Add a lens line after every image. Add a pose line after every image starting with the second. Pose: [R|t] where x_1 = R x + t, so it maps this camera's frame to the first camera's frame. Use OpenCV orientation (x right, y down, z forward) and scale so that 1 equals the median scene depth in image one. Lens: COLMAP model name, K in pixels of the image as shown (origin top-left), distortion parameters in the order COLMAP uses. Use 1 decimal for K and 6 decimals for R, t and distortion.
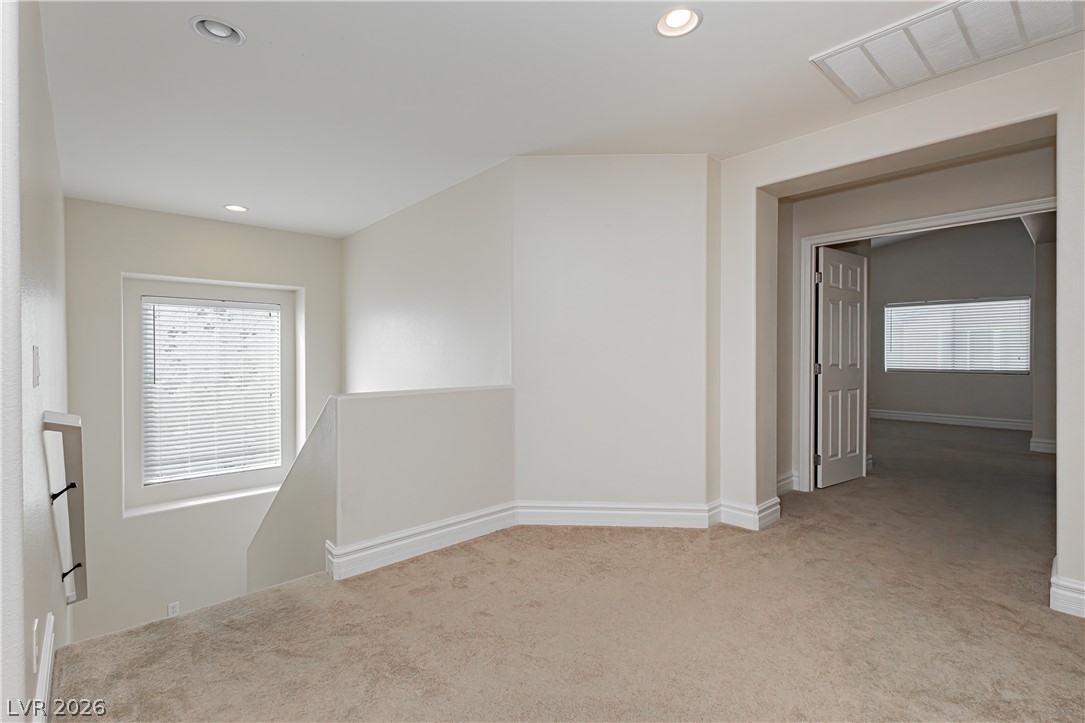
lens RADIAL K [[504.0, 0, 545.9], [0, 504.0, 359.5], [0, 0, 1]] dist [0.002301, 0.001621]
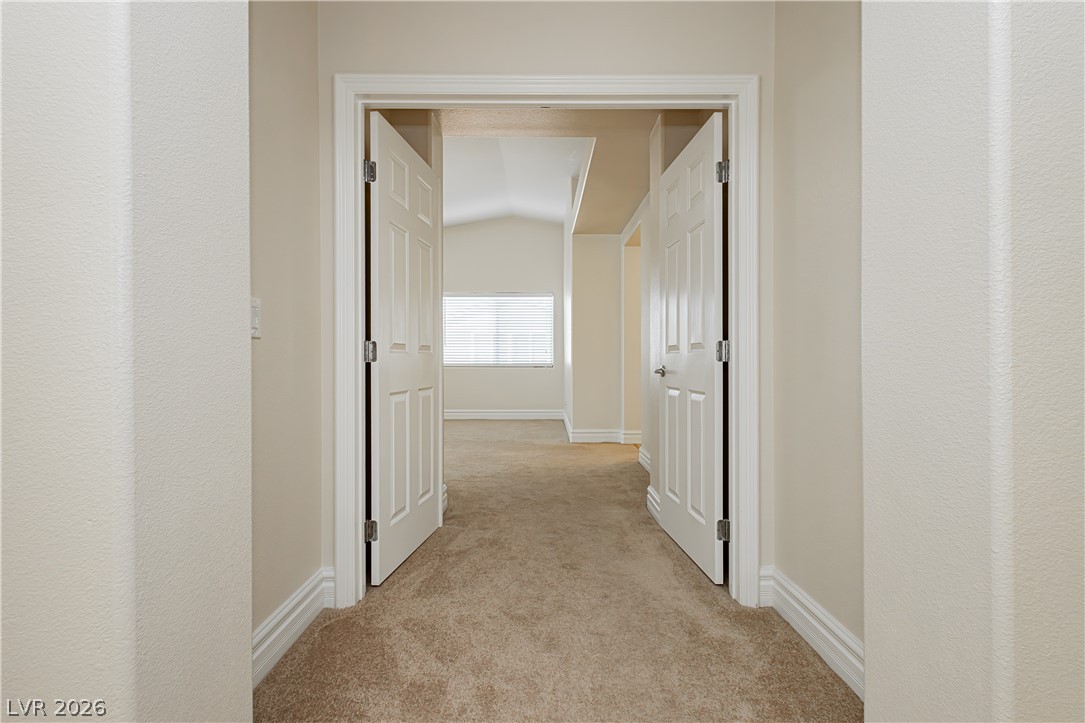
lens RADIAL K [[504.0, 0, 545.3], [0, 504.0, 360.0], [0, 0, 1]] dist [0.002301, 0.001621]
pose [[0.677018, -0.005086, 0.735949, 0.275142], [0.006549, 0.999978, 0.000886, 0.025668], [-0.735938, 0.004220, 0.677036, 0.509135]]
